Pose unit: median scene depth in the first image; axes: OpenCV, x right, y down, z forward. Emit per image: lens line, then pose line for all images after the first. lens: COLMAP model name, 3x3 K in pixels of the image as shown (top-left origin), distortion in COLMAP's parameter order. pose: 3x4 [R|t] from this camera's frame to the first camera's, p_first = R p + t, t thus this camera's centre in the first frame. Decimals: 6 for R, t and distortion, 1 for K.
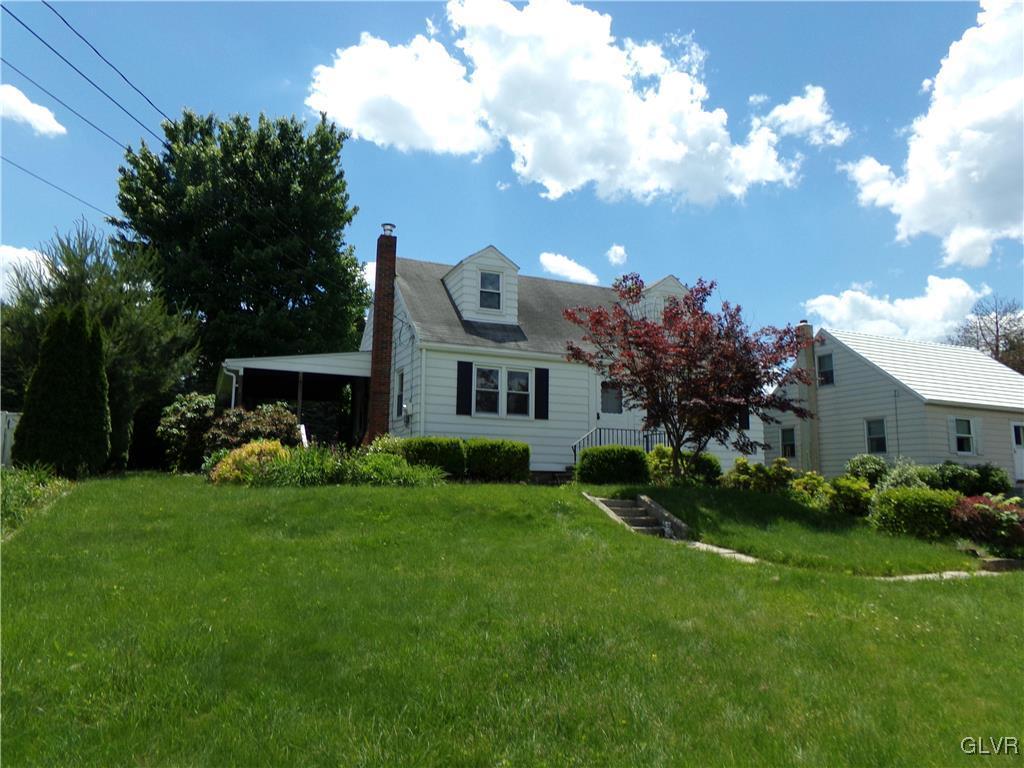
lens RADIAL K [[705.5, 0, 485.3], [0, 705.5, 382.4], [0, 0, 1]] dist [-0.039399, 0.058217]
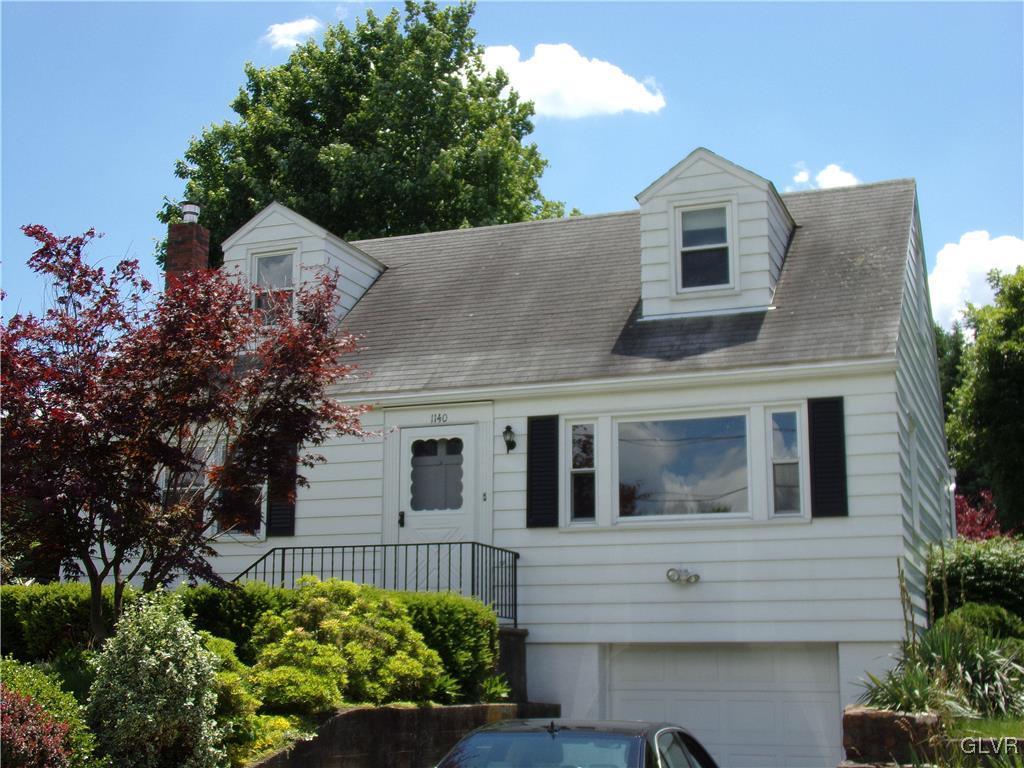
lens RADIAL K [[1445.8, 0, 511.7], [0, 1445.8, 393.1], [0, 0, 1]] dist [-0.018368, 0.000000]
pose [[0.714681, -0.146460, -0.683945, 0.787873], [0.108898, 0.989207, -0.098037, 0.061199], [0.690922, -0.004416, 0.722916, 0.342792]]
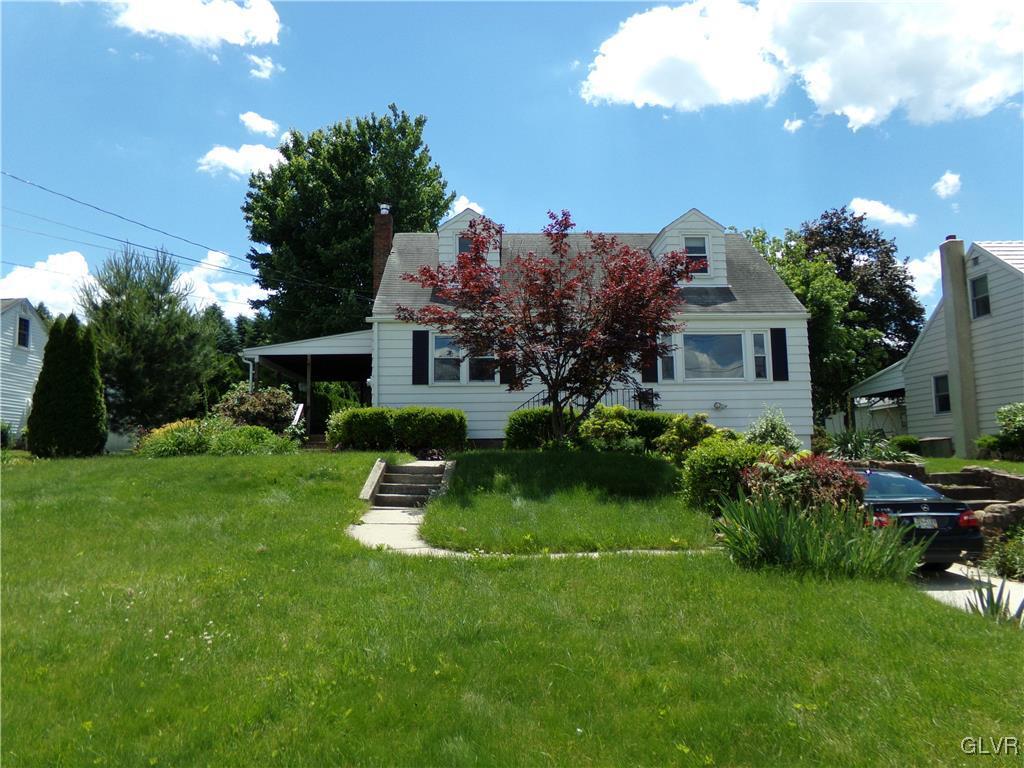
lens RADIAL K [[658.9, 0, 509.6], [0, 658.9, 391.6], [0, 0, 1]] dist [-0.019107, 0.024816]
pose [[0.929642, -0.062245, -0.363168, 0.518762], [0.080975, 0.996045, 0.036562, 0.039750], [0.359456, -0.063397, 0.931006, 0.227504]]
